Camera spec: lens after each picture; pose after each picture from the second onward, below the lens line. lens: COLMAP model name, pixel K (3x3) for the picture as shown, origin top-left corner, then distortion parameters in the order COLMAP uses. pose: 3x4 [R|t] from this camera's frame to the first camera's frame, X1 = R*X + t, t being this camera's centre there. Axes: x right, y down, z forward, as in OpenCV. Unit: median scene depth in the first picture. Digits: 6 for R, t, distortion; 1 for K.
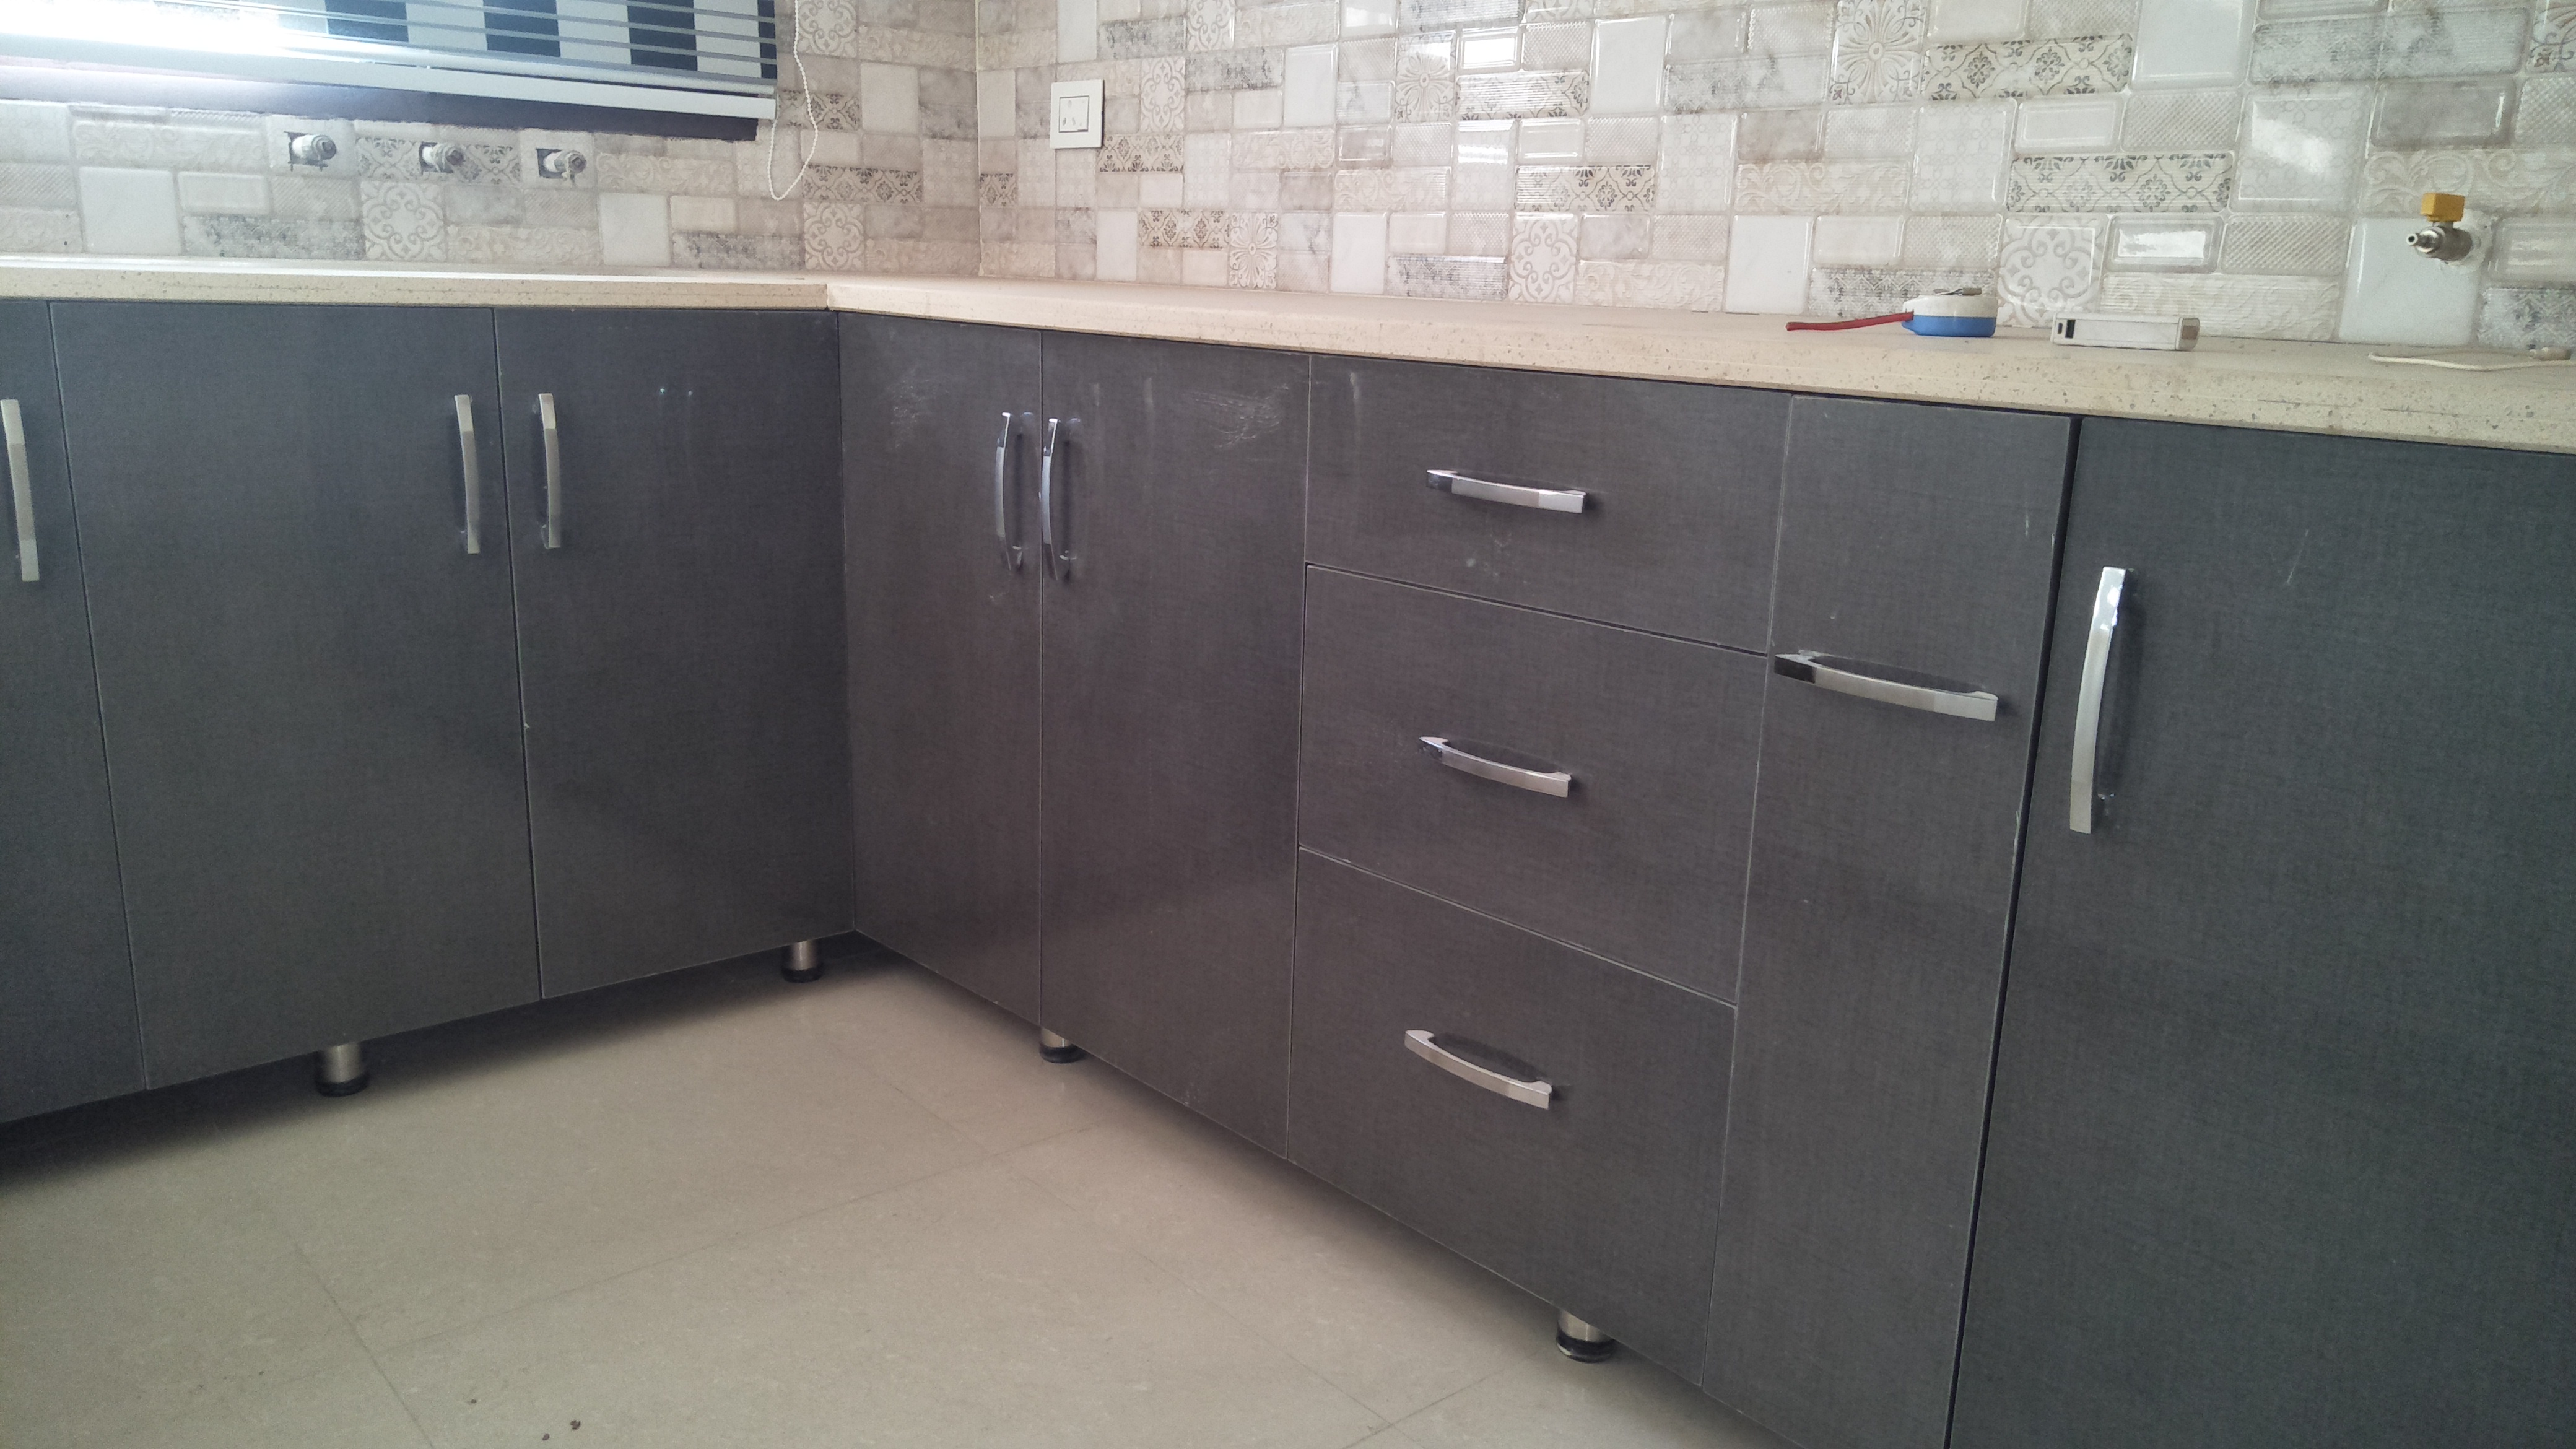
lens RADIAL K [[1899.8, 0, 1279.6], [0, 1899.8, 735.1], [0, 0, 1]] dist [0.045333, -0.023663]
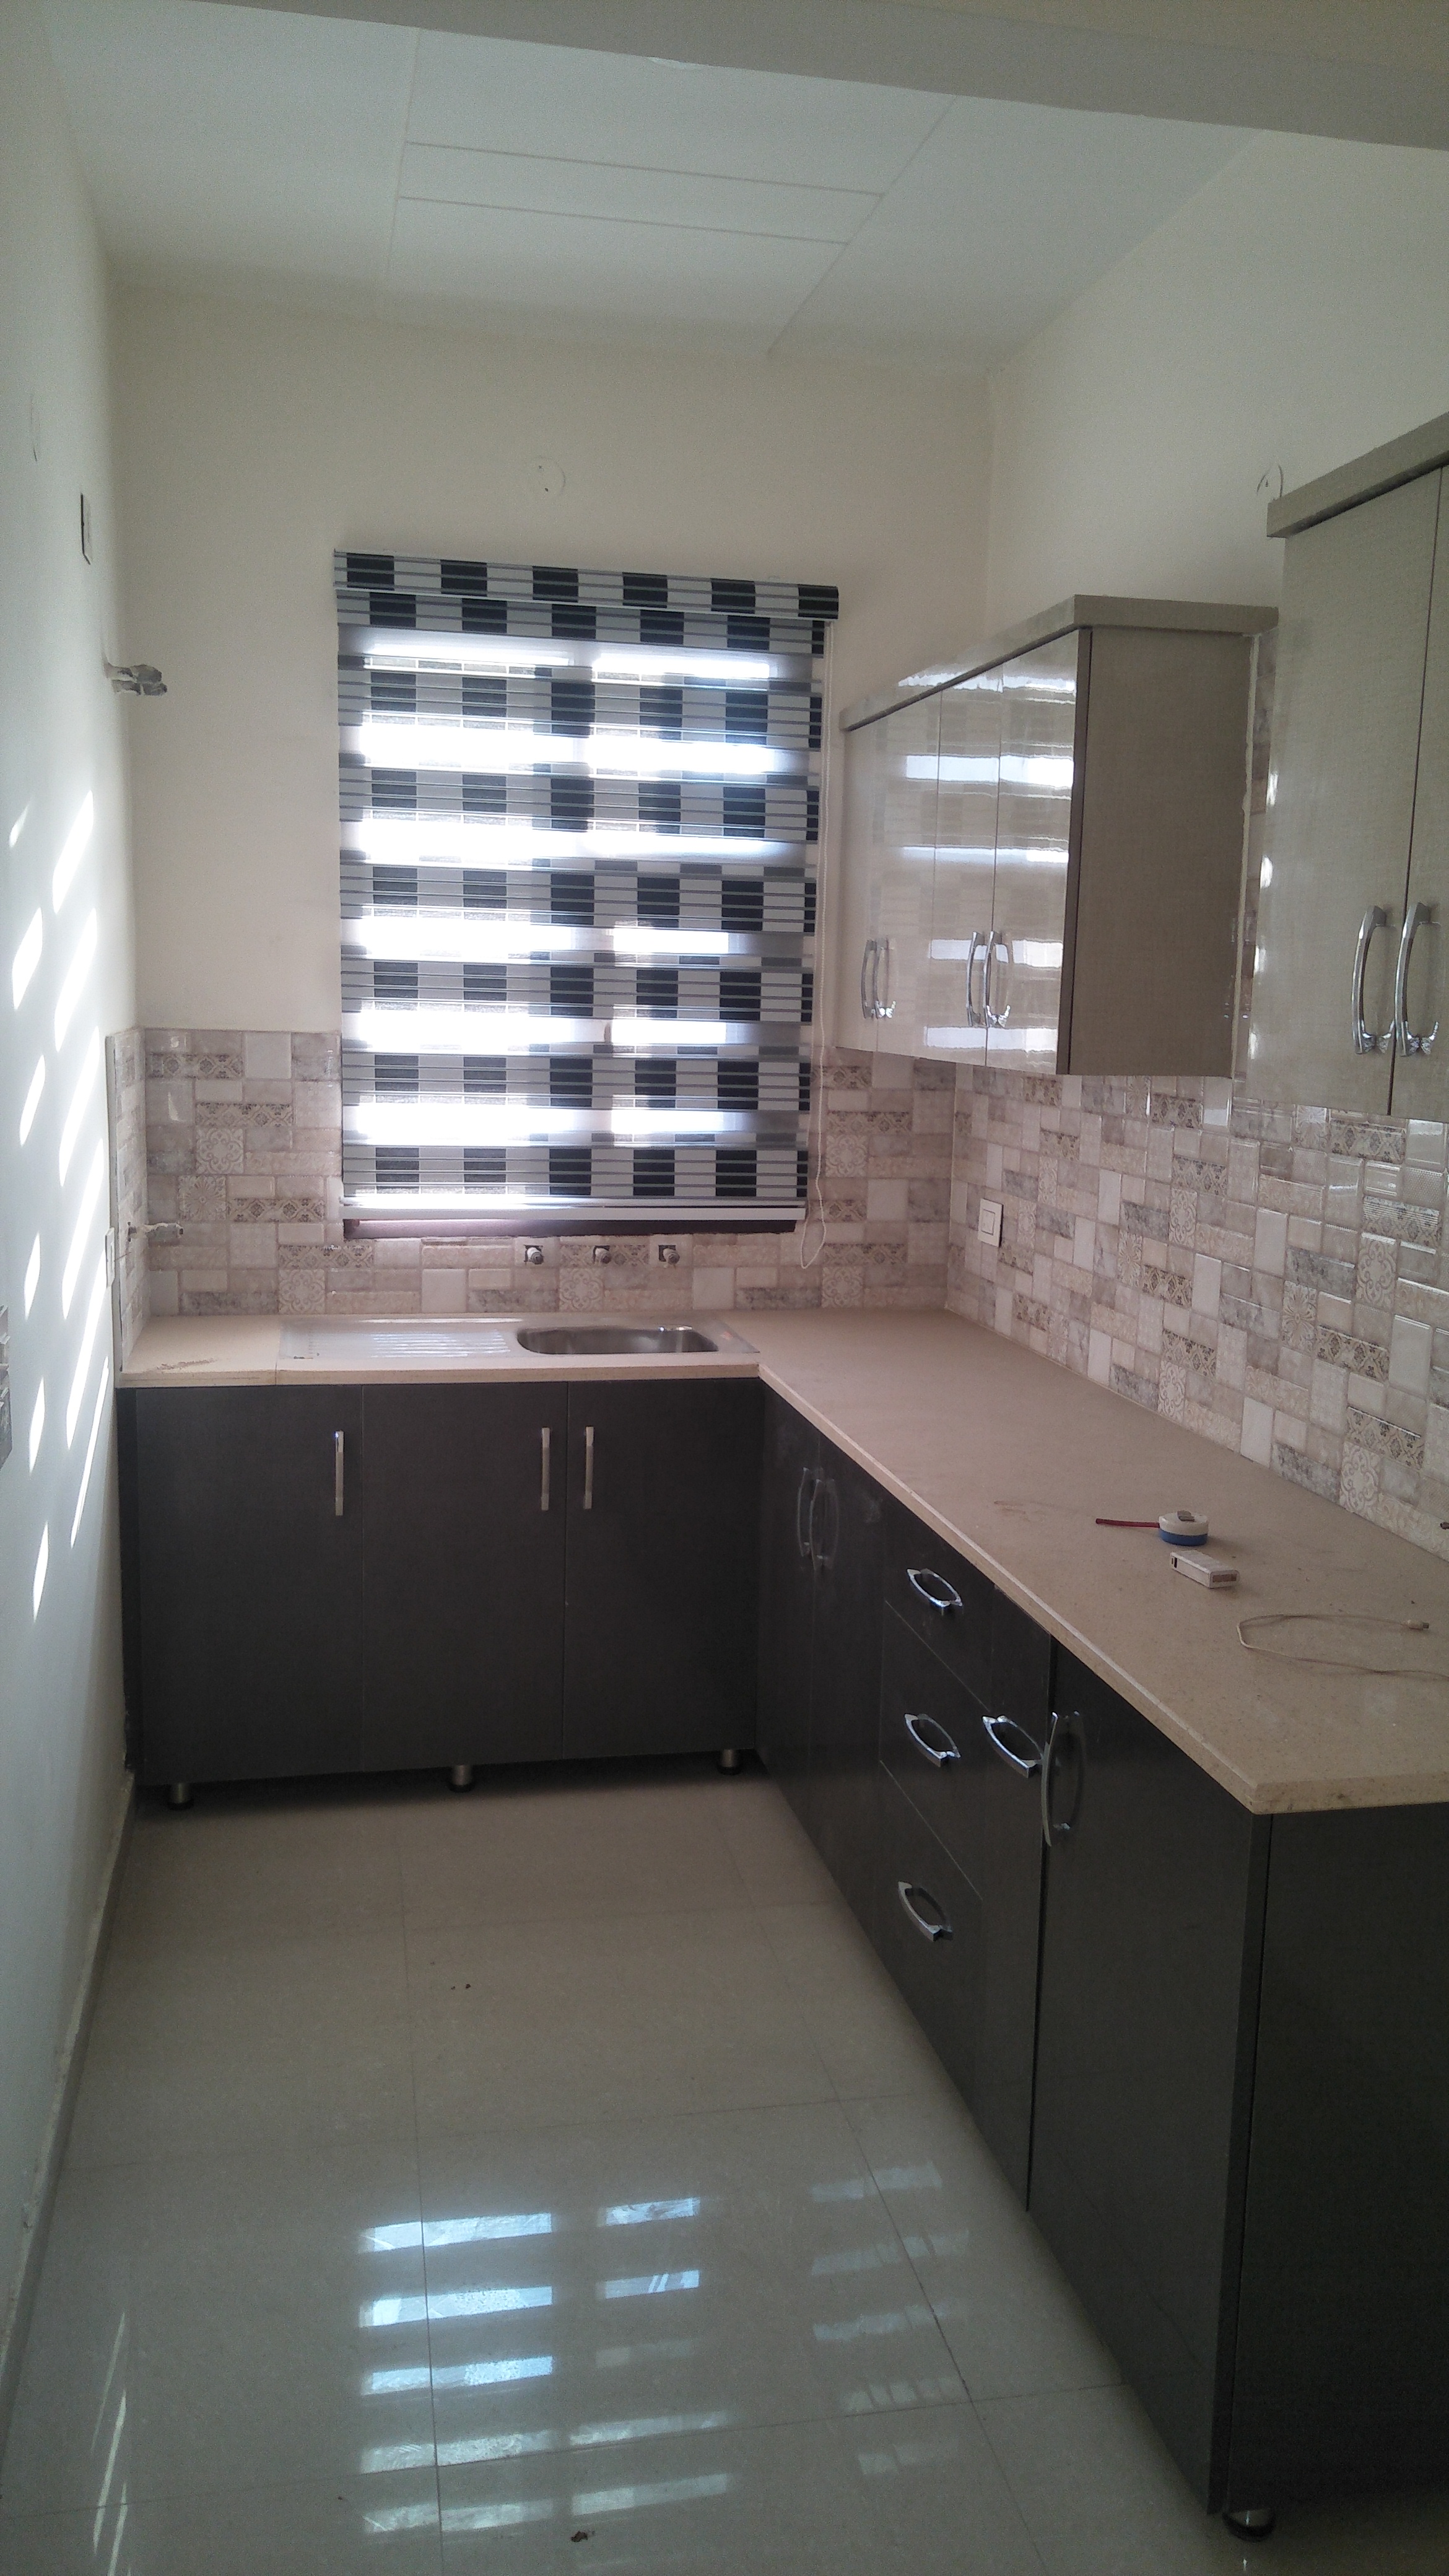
lens RADIAL K [[1899.8, 0, 733.8], [0, 1899.8, 1290.1], [0, 0, 1]] dist [0.045333, -0.023663]
pose [[0.874562, 0.069610, -0.479892, 0.467781], [-0.118111, 0.990417, -0.071584, -0.151406], [0.470310, 0.119285, 0.874403, -0.420758]]
